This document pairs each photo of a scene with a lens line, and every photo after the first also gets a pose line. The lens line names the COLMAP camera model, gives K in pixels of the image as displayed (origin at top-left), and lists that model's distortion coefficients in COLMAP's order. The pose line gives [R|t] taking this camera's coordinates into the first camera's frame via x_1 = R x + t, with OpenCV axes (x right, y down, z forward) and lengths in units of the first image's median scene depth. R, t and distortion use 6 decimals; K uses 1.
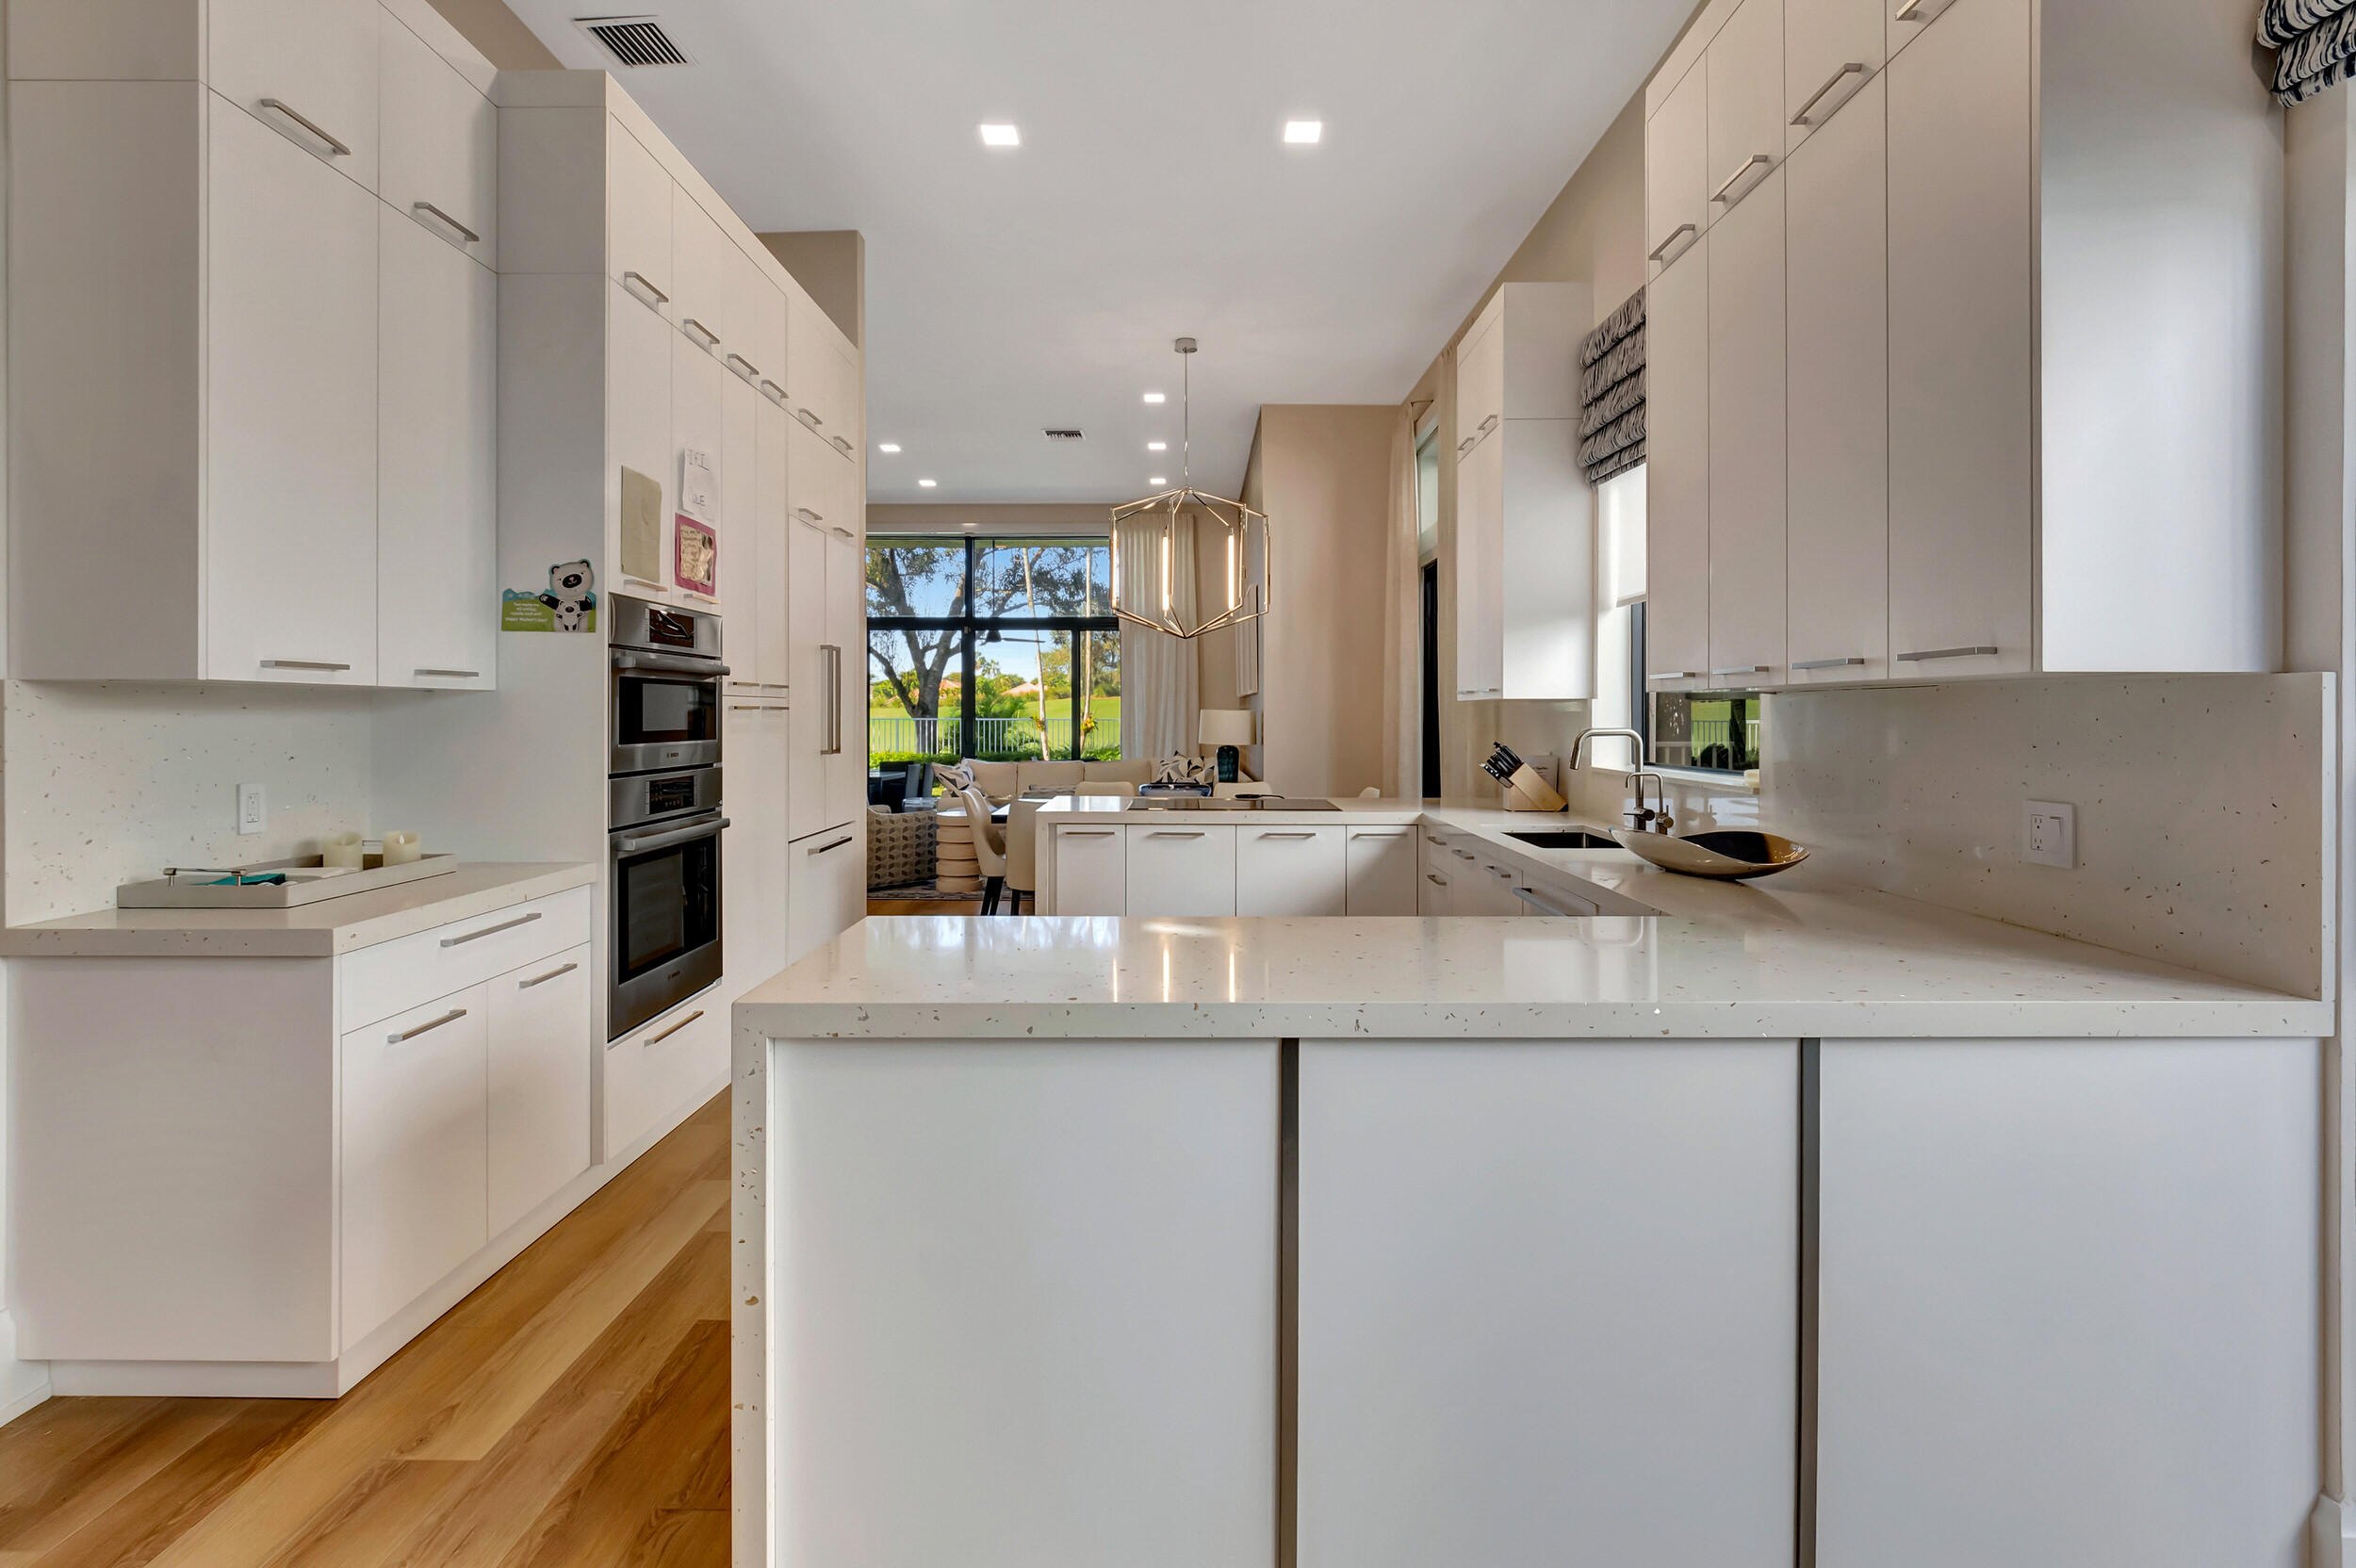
lens RADIAL K [[1102.0, 0, 1174.5], [0, 1102.0, 736.1], [0, 0, 1]] dist [-0.002087, -0.000310]
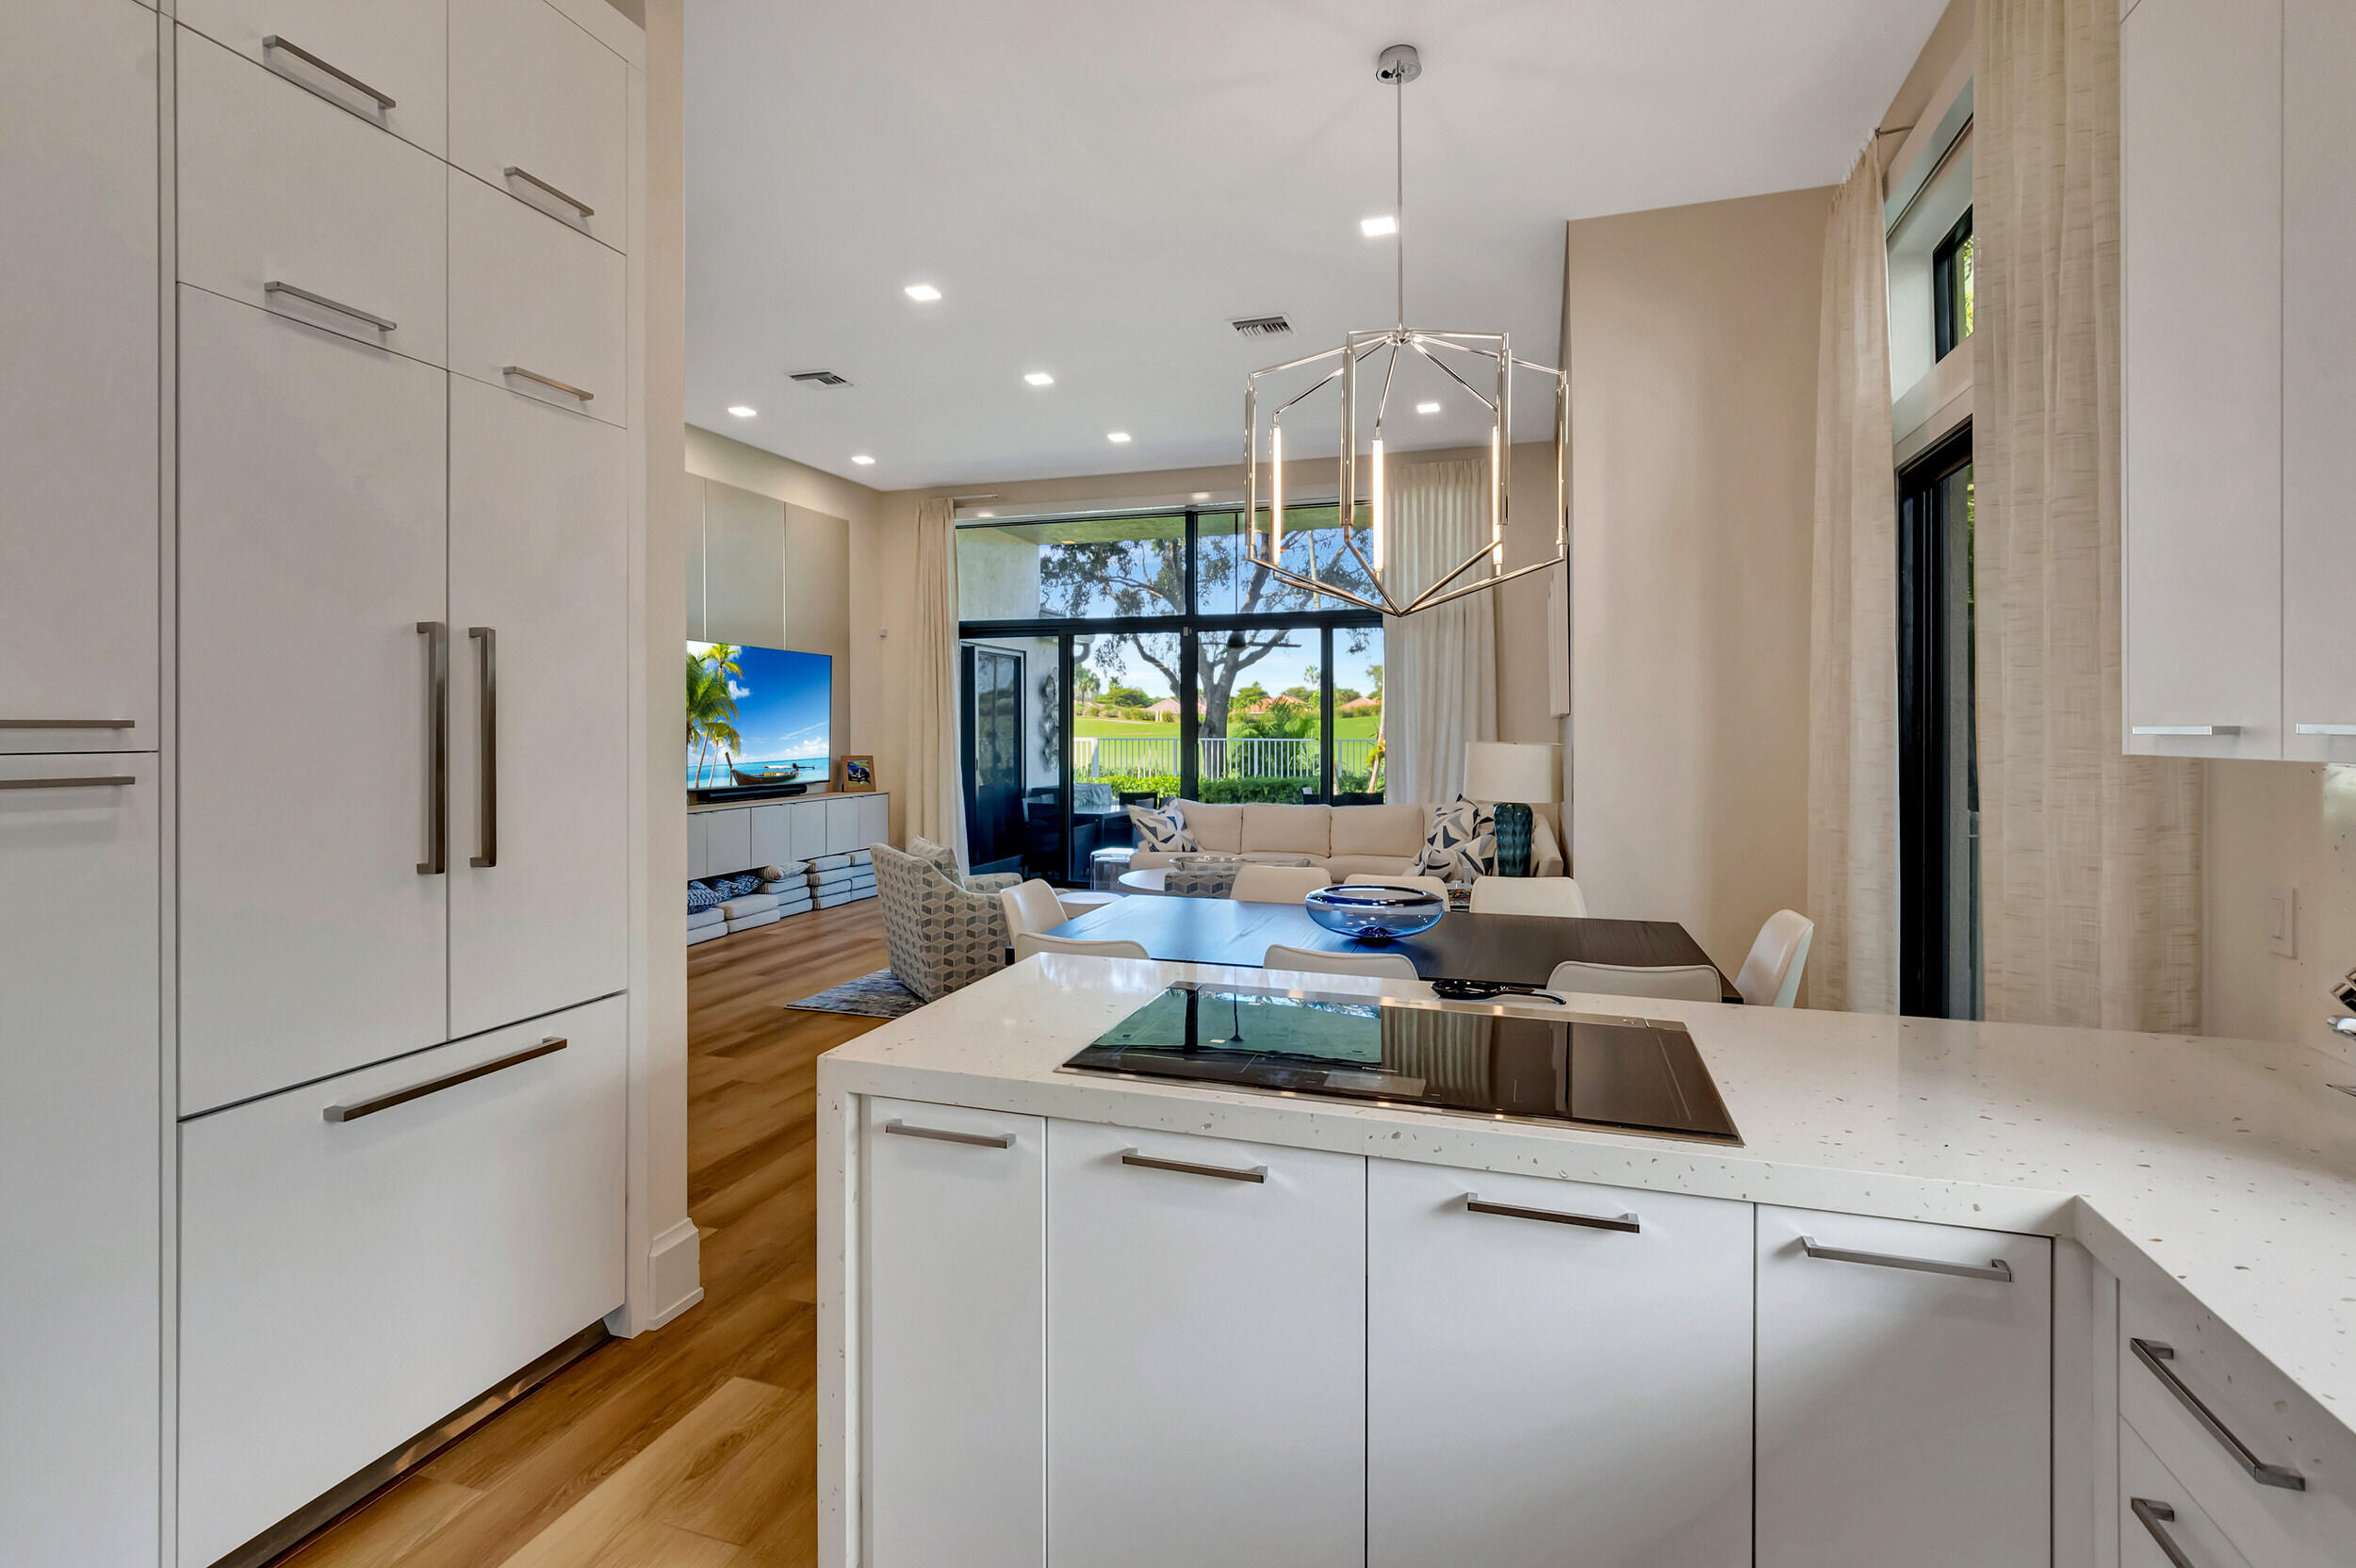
lens RADIAL K [[1102.0, 0, 1174.5], [0, 1102.0, 736.1], [0, 0, 1]] dist [-0.002087, -0.000310]
pose [[0.953082, 0.001602, -0.302706, 0.041731], [-0.005586, 0.999909, -0.012295, -0.014652], [0.302659, 0.013409, 0.953005, 0.282018]]
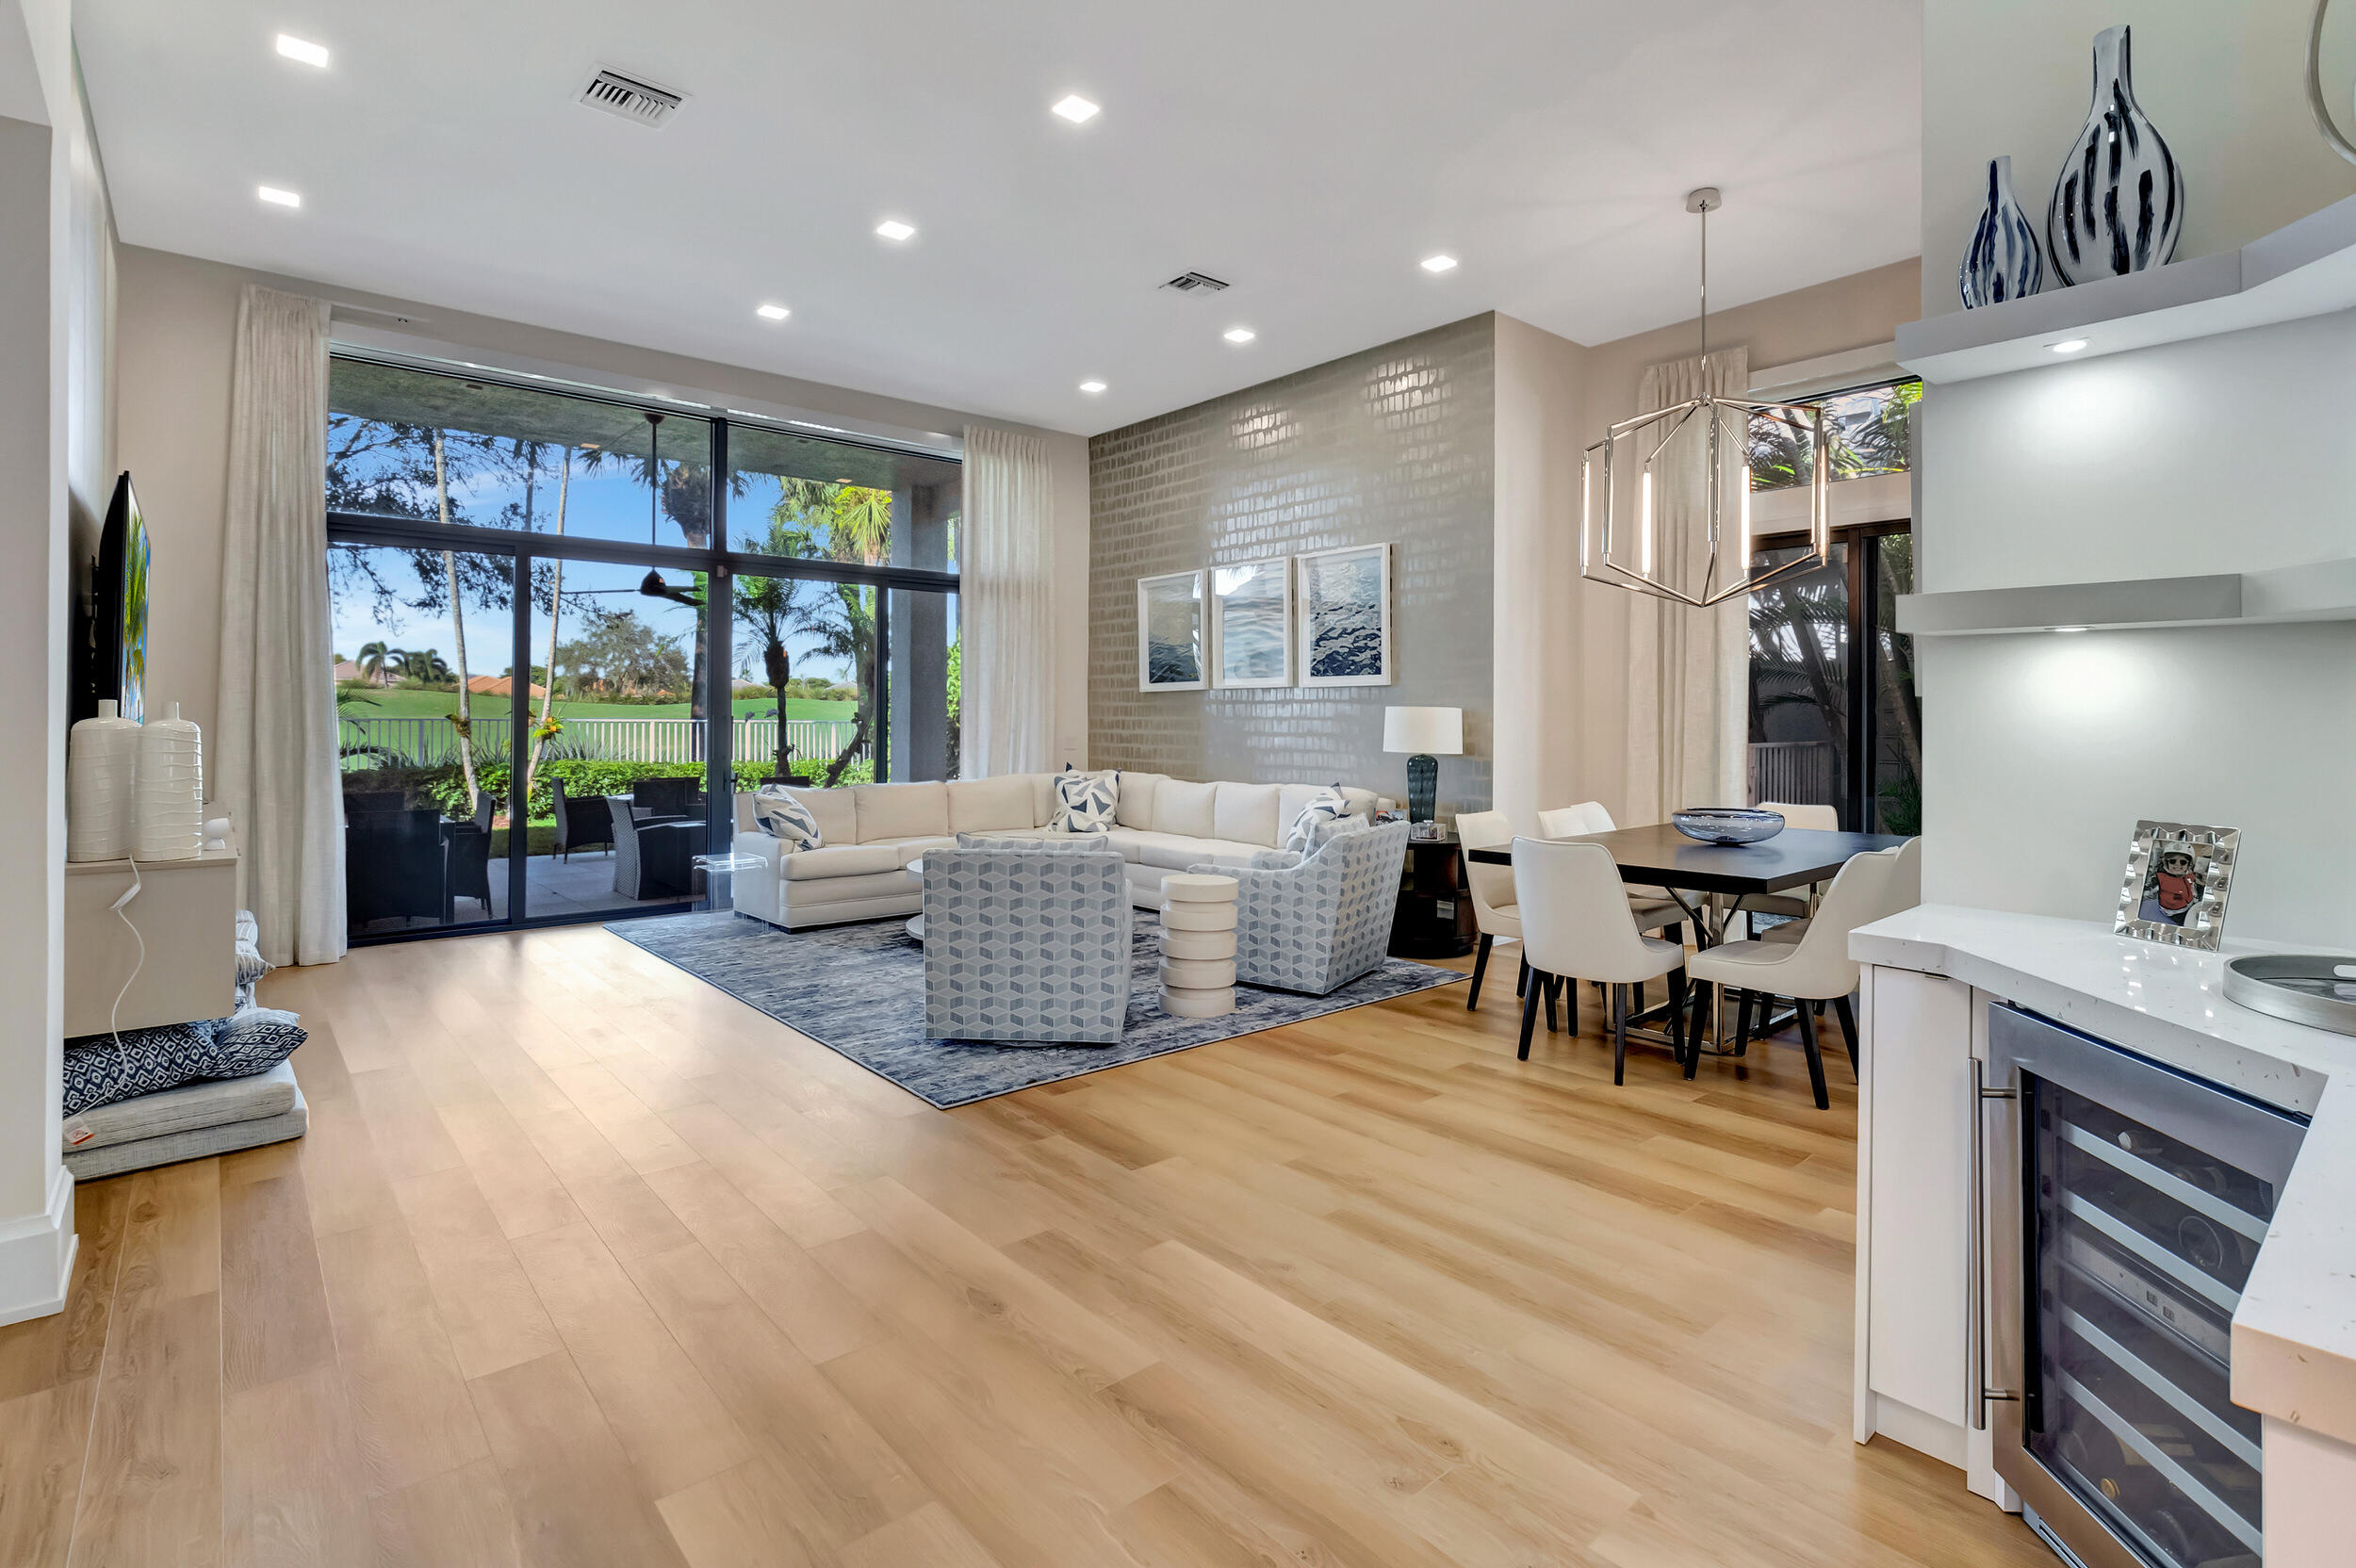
lens RADIAL K [[1142.2, 0, 1171.2], [0, 1142.2, 719.9], [0, 0, 1]] dist [-0.001676, -0.000270]
pose [[0.752409, 0.002160, 0.658692, -0.458865], [0.008276, 0.999885, -0.012732, -0.004960], [-0.658644, 0.015031, 0.752305, 0.401531]]
